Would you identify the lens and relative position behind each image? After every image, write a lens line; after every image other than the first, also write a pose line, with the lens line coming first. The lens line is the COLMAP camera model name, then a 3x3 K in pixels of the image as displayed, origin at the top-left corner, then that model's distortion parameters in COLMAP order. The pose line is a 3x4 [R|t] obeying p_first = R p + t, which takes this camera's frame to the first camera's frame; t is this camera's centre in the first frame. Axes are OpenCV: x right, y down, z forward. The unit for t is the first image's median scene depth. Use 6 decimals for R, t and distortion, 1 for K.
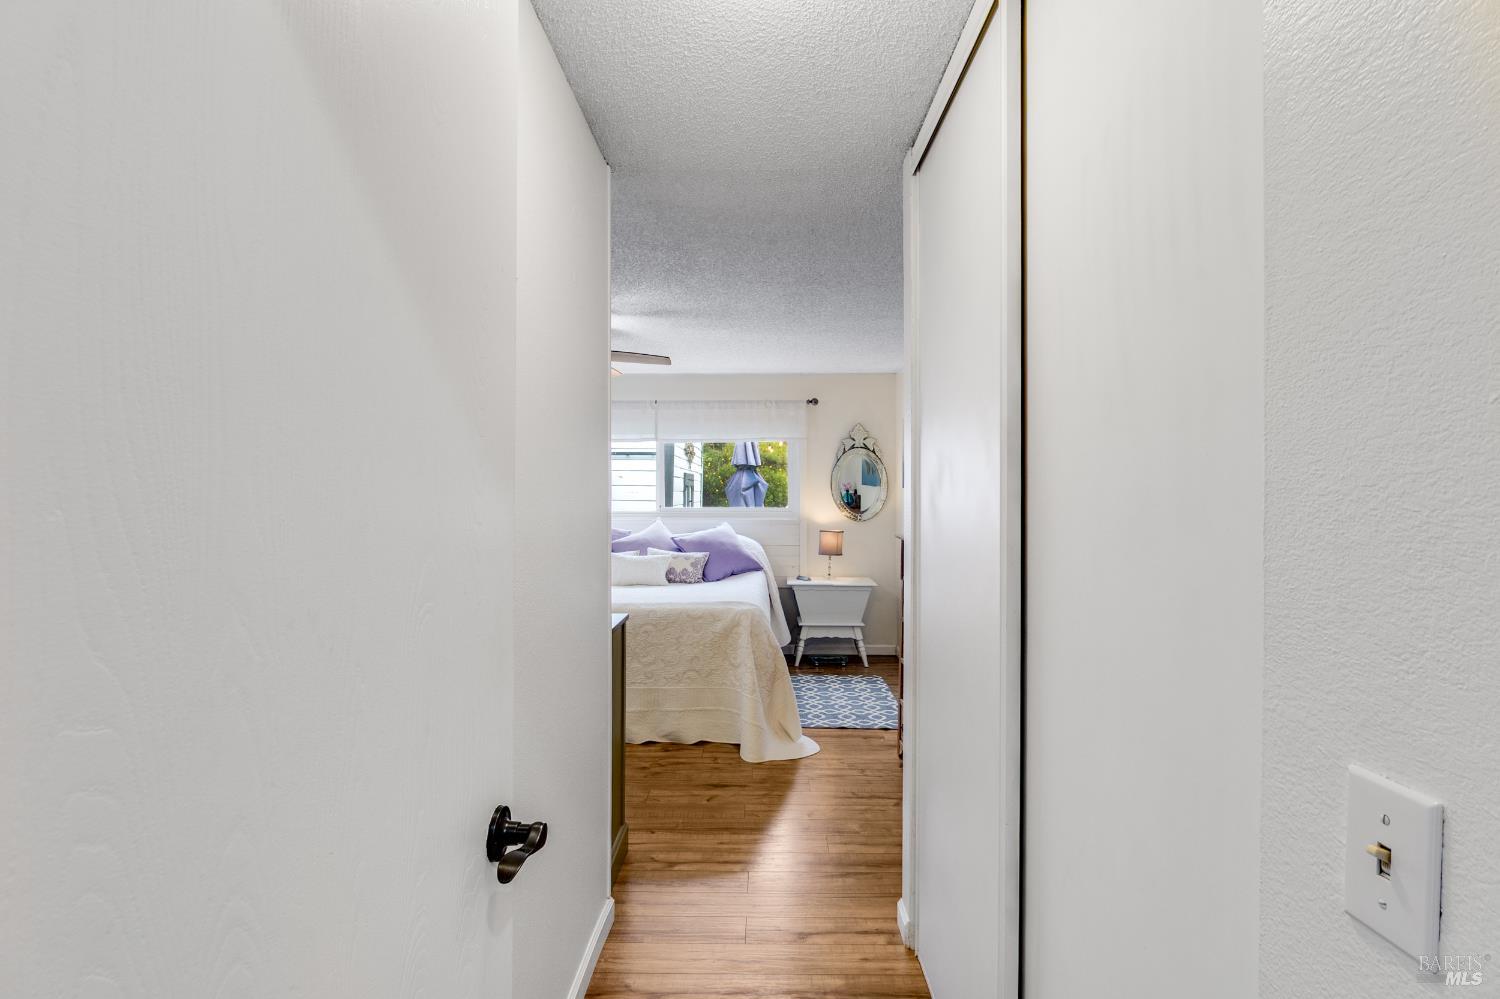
lens RADIAL K [[698.0, 0, 756.5], [0, 698.0, 483.9], [0, 0, 1]] dist [-0.003484, -0.001812]
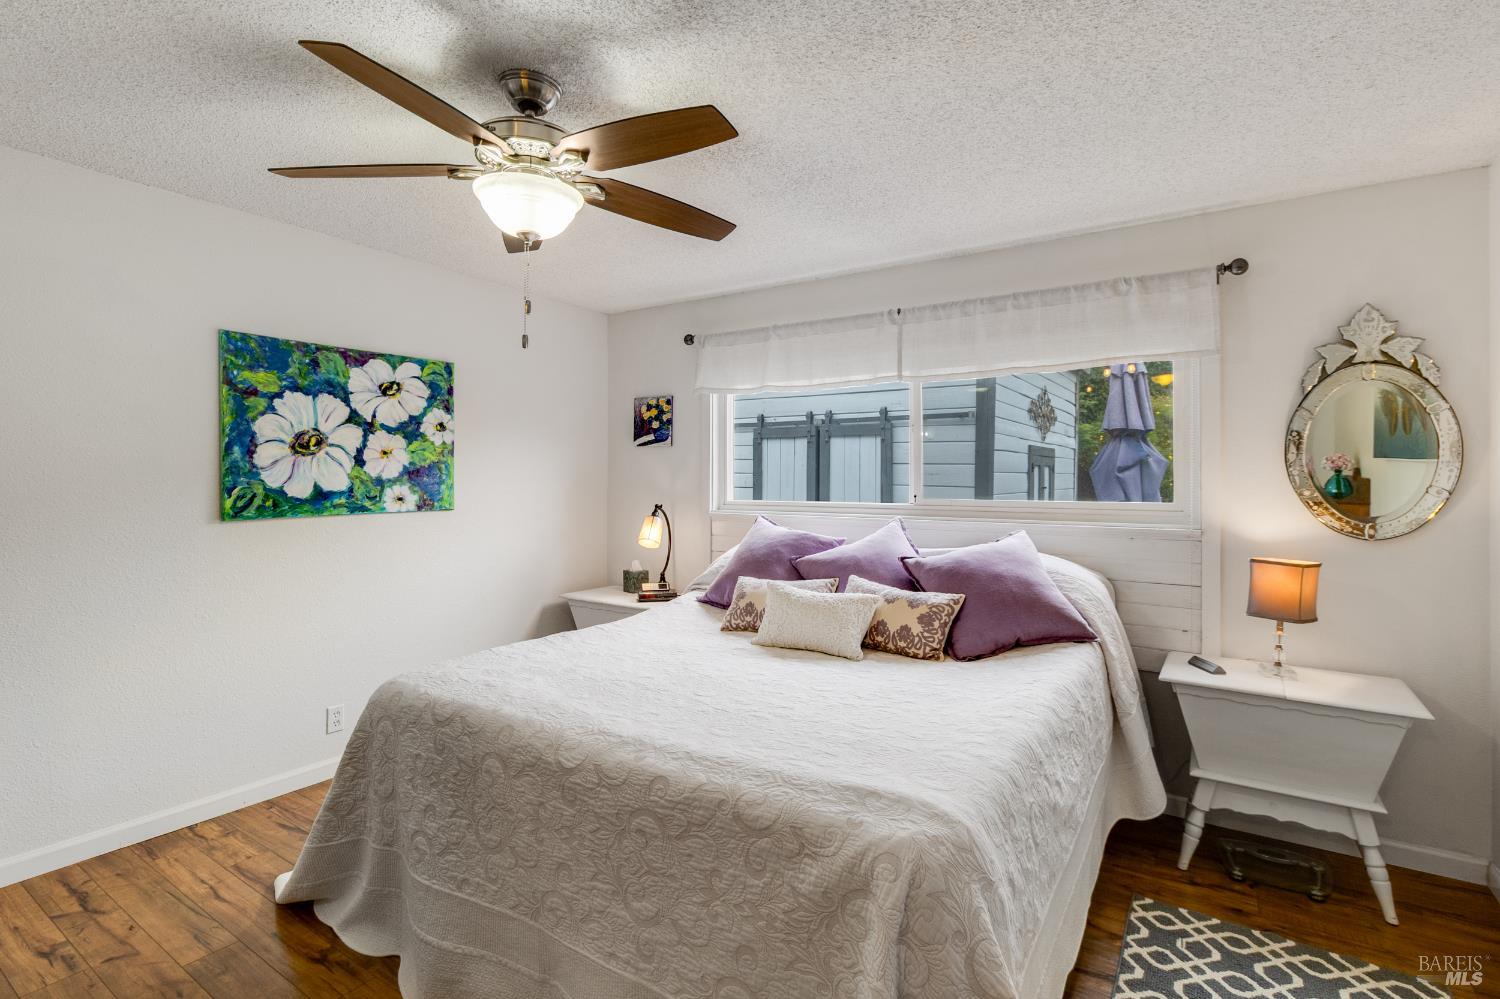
lens RADIAL K [[705.3, 0, 763.7], [0, 705.3, 473.6], [0, 0, 1]] dist [-0.002243, -0.001584]
pose [[0.846861, -0.001142, -0.531814, 0.069308], [0.004910, 0.999972, 0.005670, 0.010217], [0.531792, -0.007413, 0.846842, 0.483935]]
